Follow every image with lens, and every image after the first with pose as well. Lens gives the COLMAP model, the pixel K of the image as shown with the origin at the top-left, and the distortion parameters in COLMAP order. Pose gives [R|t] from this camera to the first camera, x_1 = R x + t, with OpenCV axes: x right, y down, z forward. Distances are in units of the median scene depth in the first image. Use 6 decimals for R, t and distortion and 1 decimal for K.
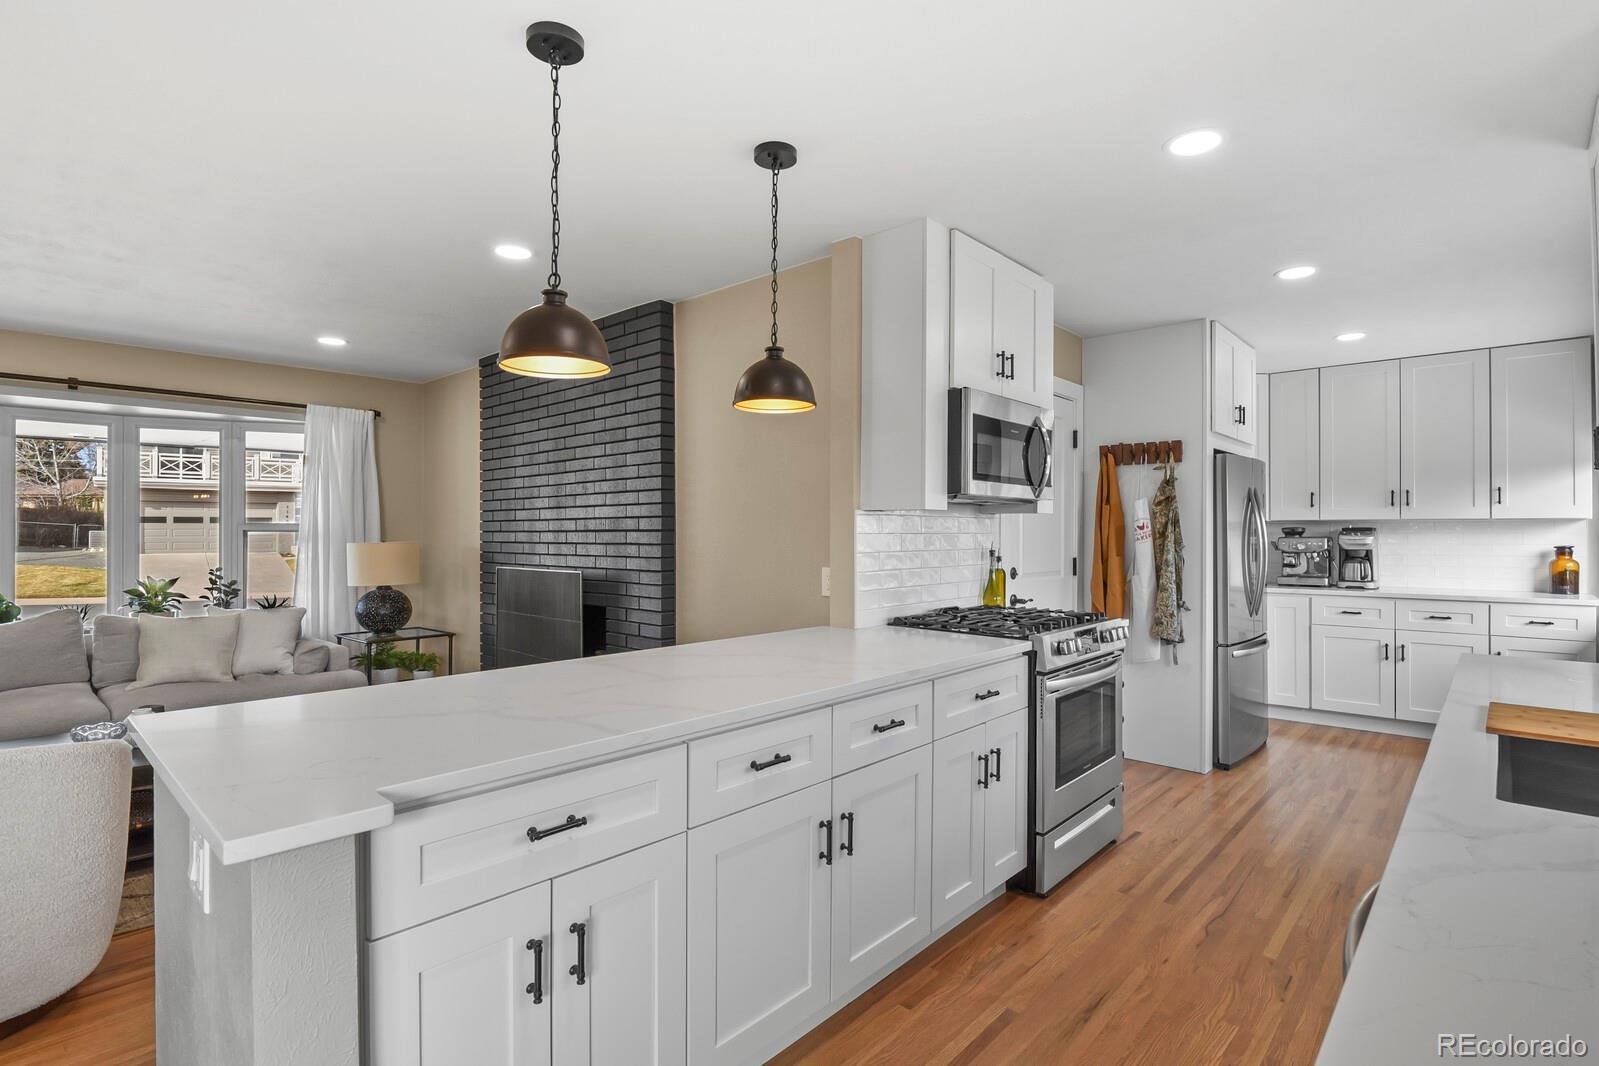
lens RADIAL K [[775.8, 0, 807.0], [0, 775.8, 527.1], [0, 0, 1]] dist [-0.012359, -0.003721]
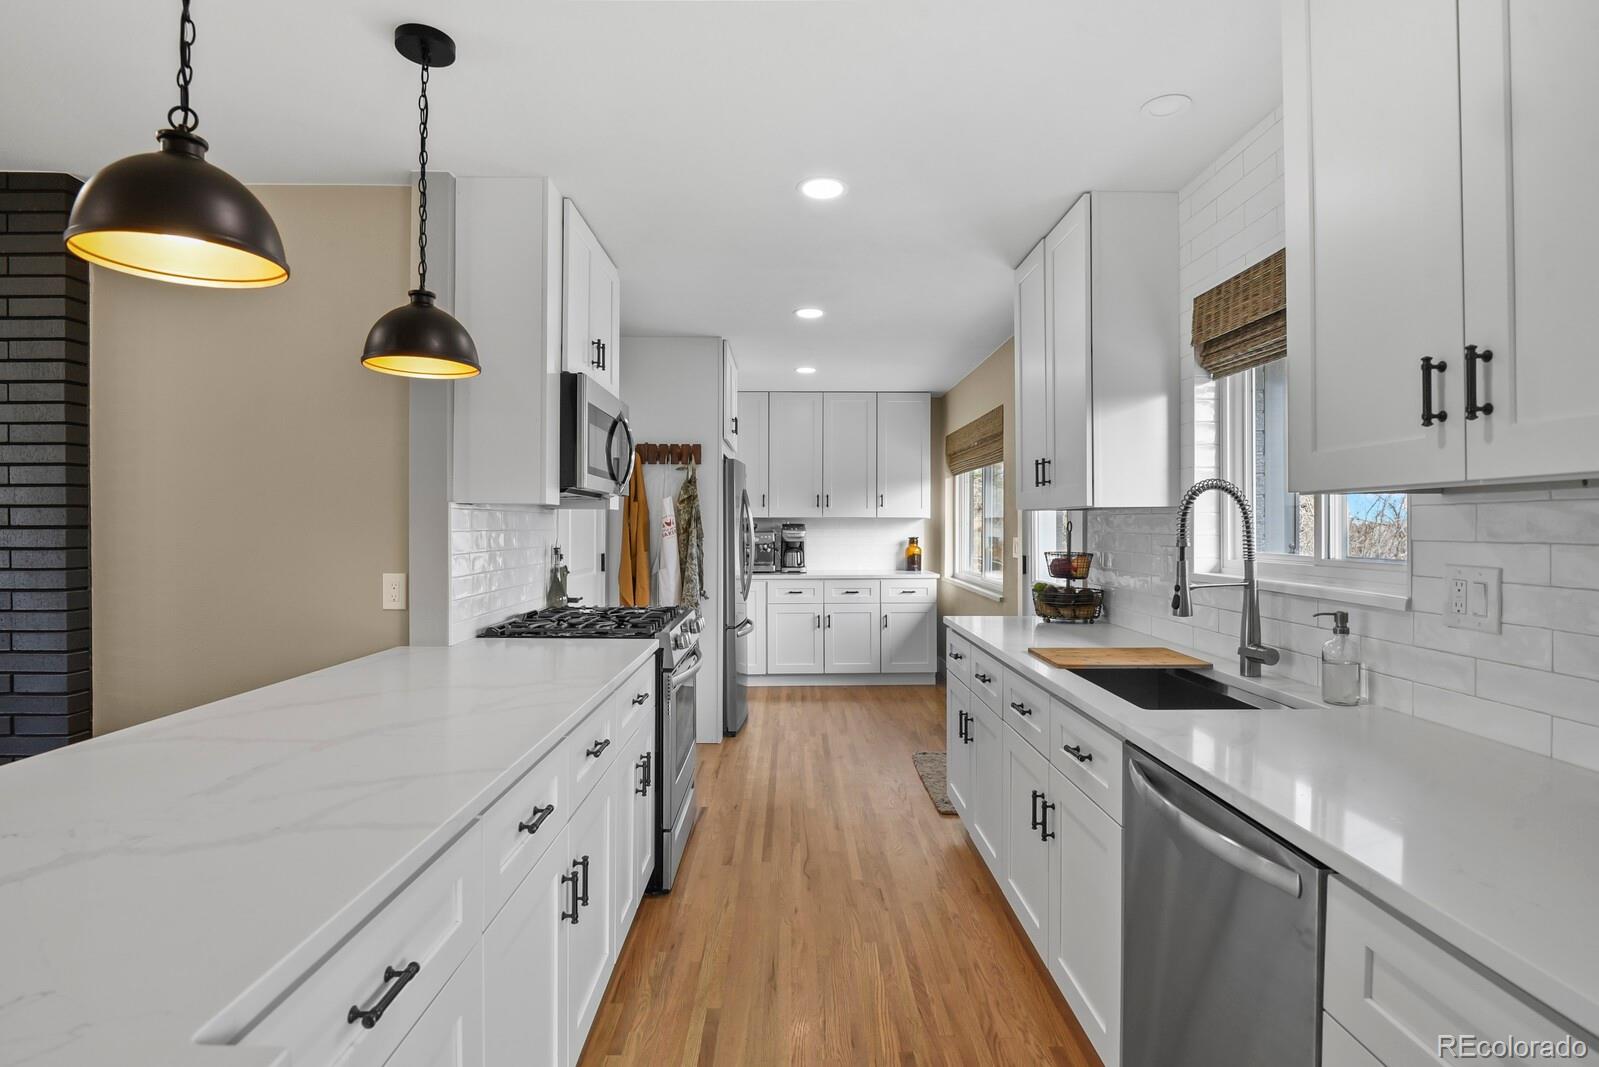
lens RADIAL K [[775.8, 0, 806.7], [0, 775.8, 527.4], [0, 0, 1]] dist [-0.012359, -0.003721]
pose [[0.725996, -0.001466, 0.687697, -0.164076], [-0.003403, 0.999978, 0.005725, -0.001142], [-0.687690, -0.006497, 0.725975, 0.096636]]
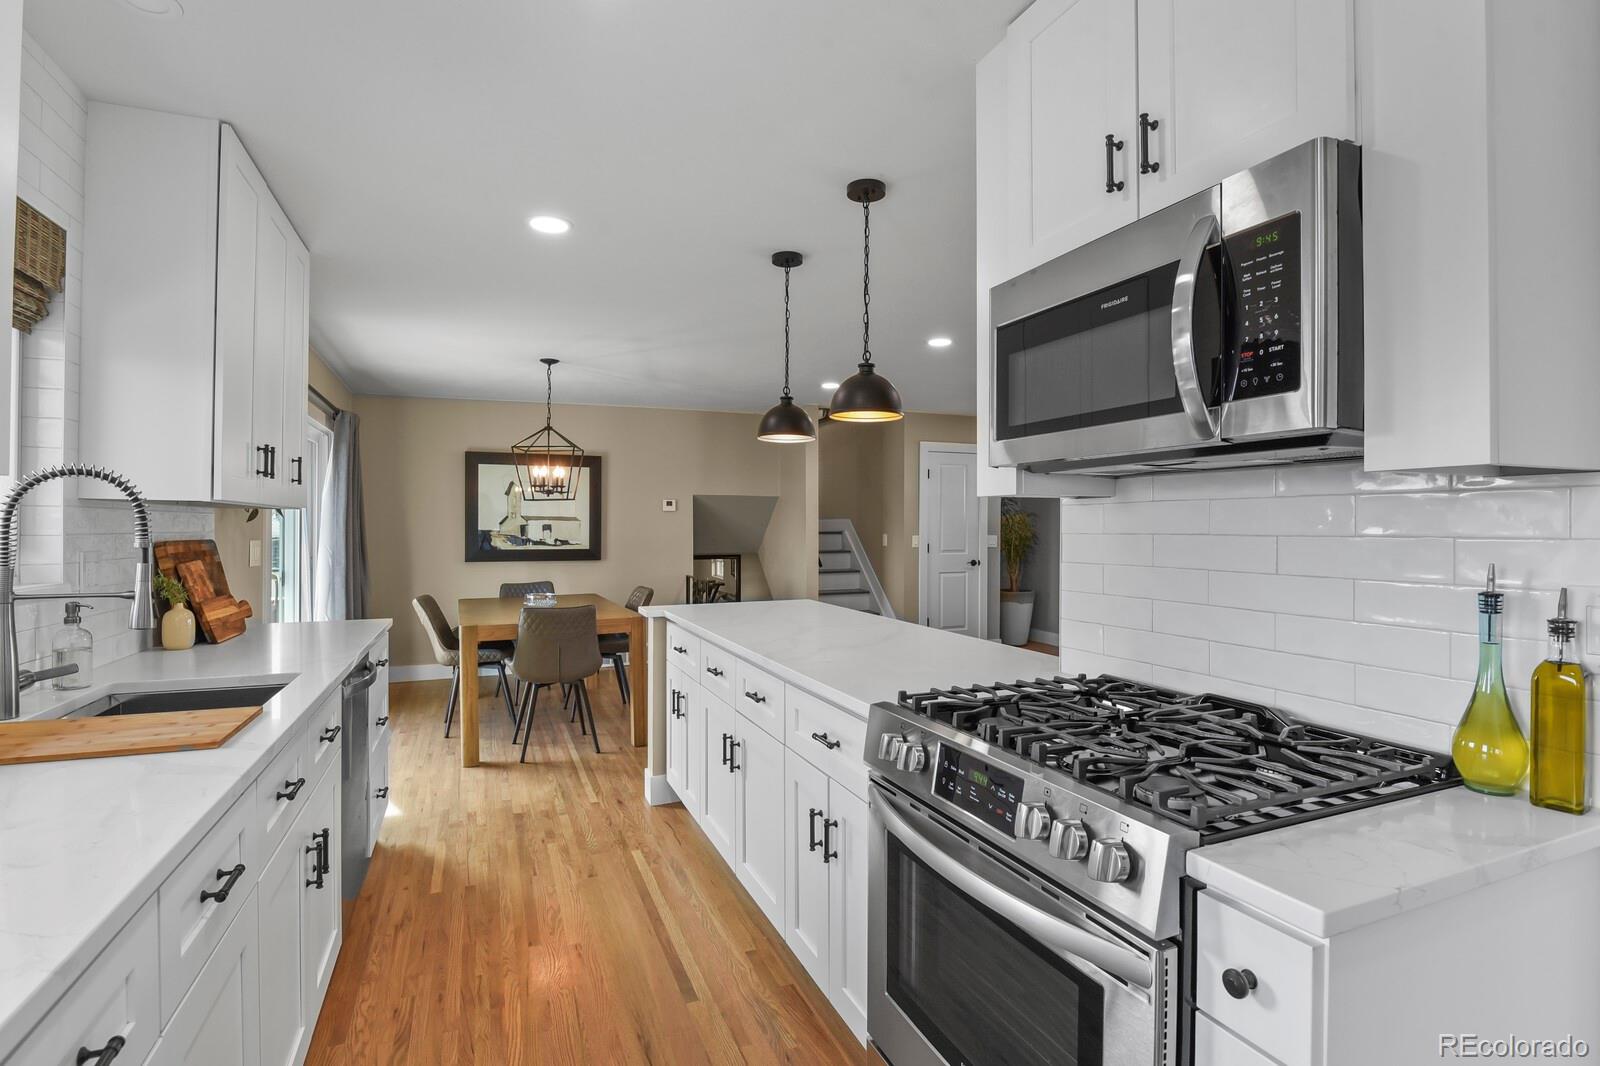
lens RADIAL K [[776.3, 0, 807.7], [0, 776.3, 527.6], [0, 0, 1]] dist [-0.012359, -0.003721]
pose [[-0.419437, -0.003174, -0.907779, 0.558922], [-0.000951, 0.999995, -0.003057, 0.003362], [0.907784, -0.000419, -0.419438, 0.774736]]
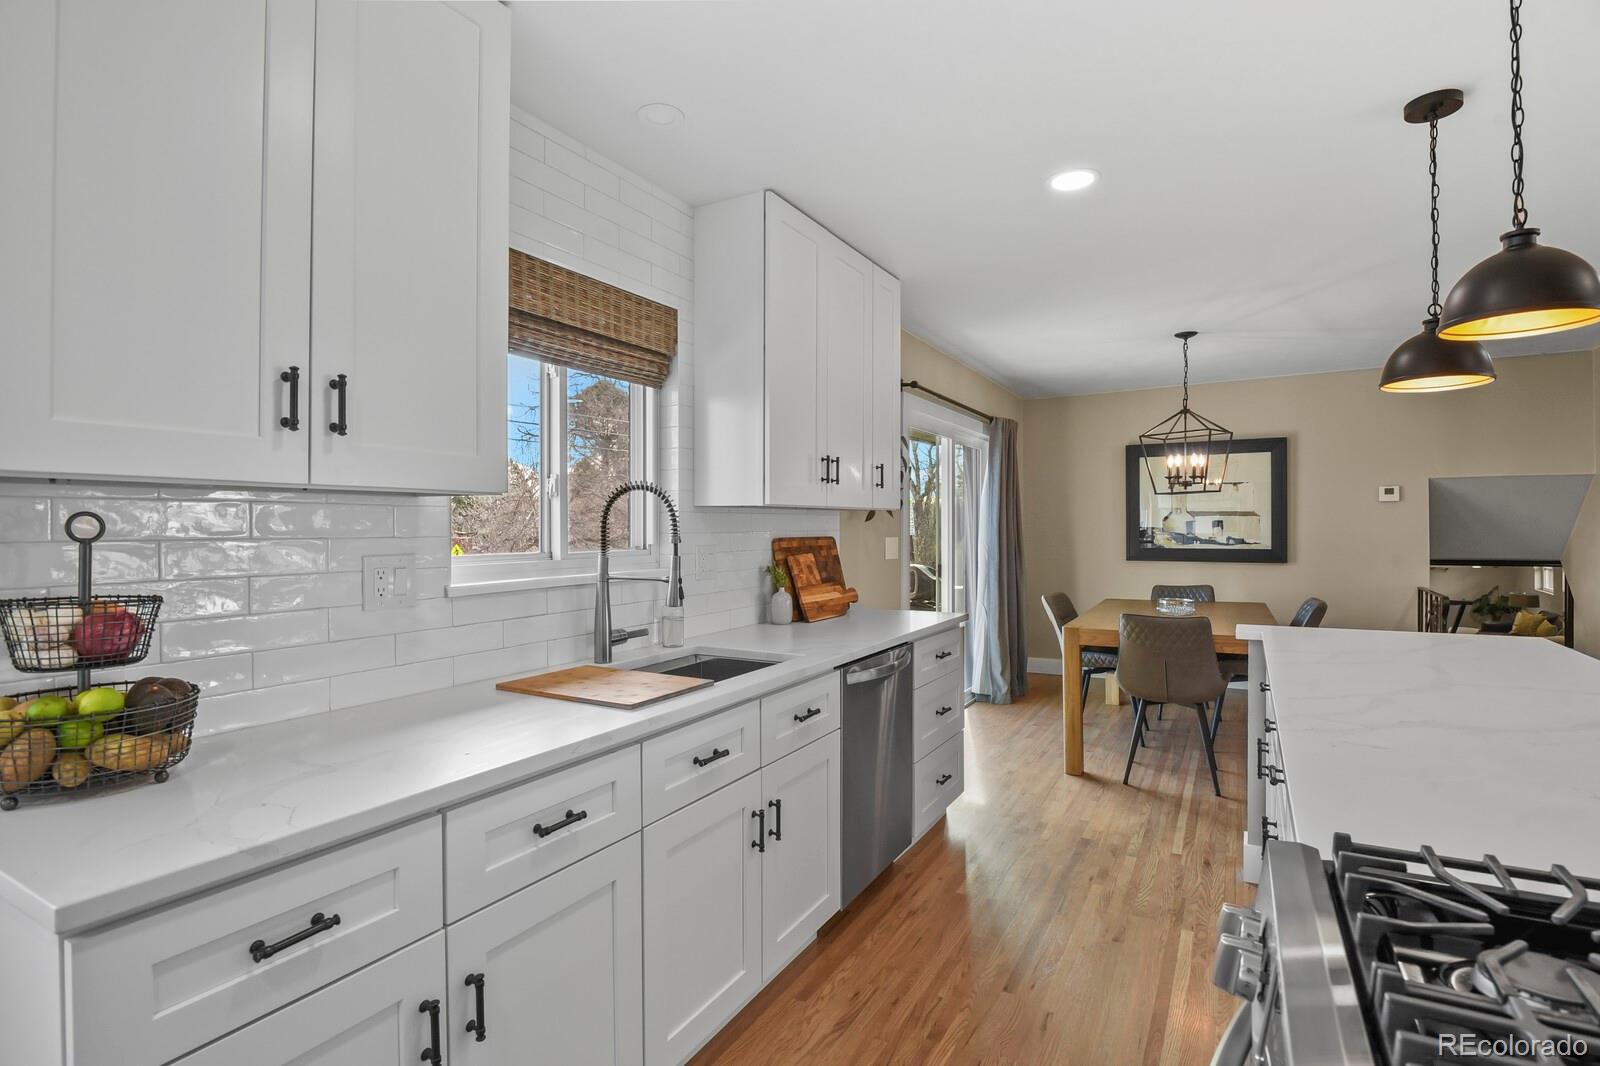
lens RADIAL K [[776.3, 0, 810.2], [0, 776.3, 526.3], [0, 0, 1]] dist [-0.012359, -0.003721]
pose [[-0.974386, 0.003049, -0.224863, 0.365949], [0.003651, 0.999991, -0.002262, 0.003074], [0.224854, -0.003026, -0.974388, 0.820818]]
